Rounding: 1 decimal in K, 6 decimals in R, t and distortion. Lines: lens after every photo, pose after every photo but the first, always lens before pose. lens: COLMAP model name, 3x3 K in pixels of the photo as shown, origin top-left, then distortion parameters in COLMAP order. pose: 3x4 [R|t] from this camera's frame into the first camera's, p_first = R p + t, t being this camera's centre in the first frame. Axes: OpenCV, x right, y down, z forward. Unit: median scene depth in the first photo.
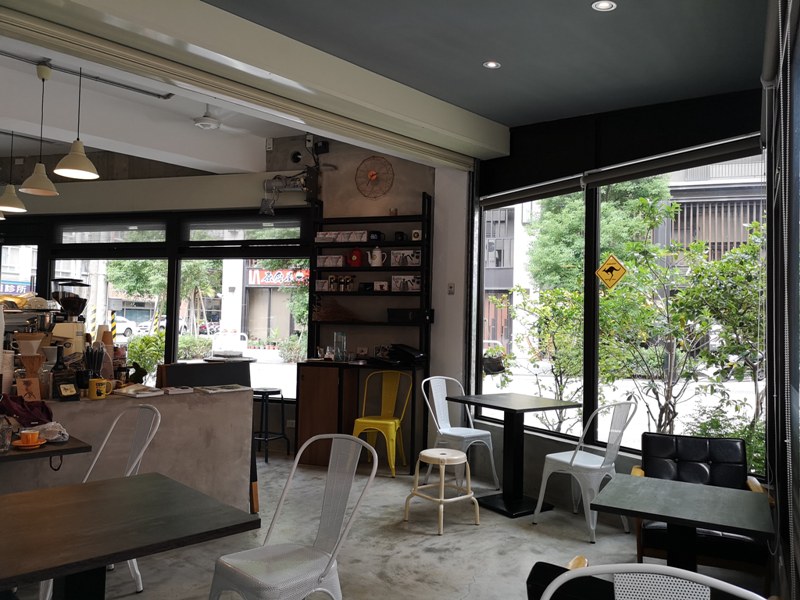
lens RADIAL K [[610.8, 0, 400.0], [0, 610.8, 300.0], [0, 0, 1]] dist [0.086199, -0.099382]
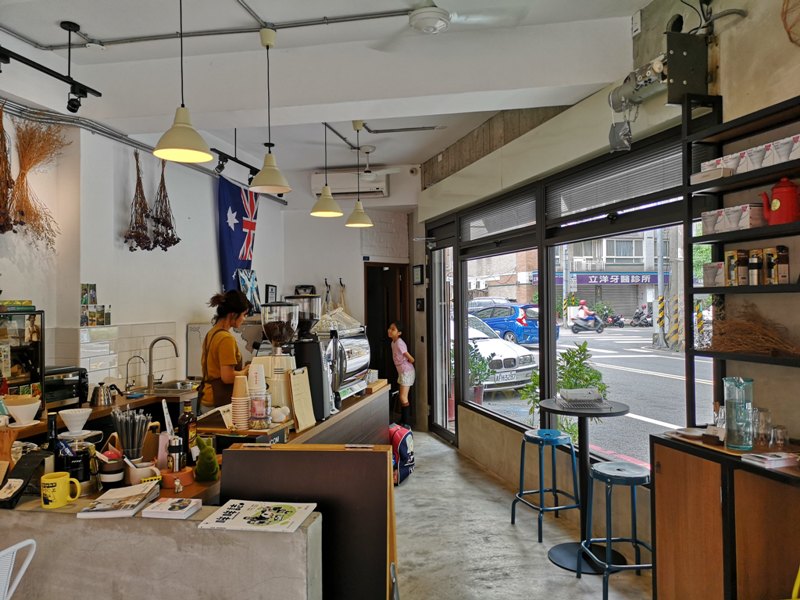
lens RADIAL K [[610.8, 0, 400.0], [0, 610.8, 300.0], [0, 0, 1]] dist [0.086199, -0.099382]
pose [[0.564102, -0.032212, -0.825076, 0.130606], [0.053657, 0.998557, -0.002300, -0.015773], [0.823960, -0.042973, 0.565017, 0.535841]]
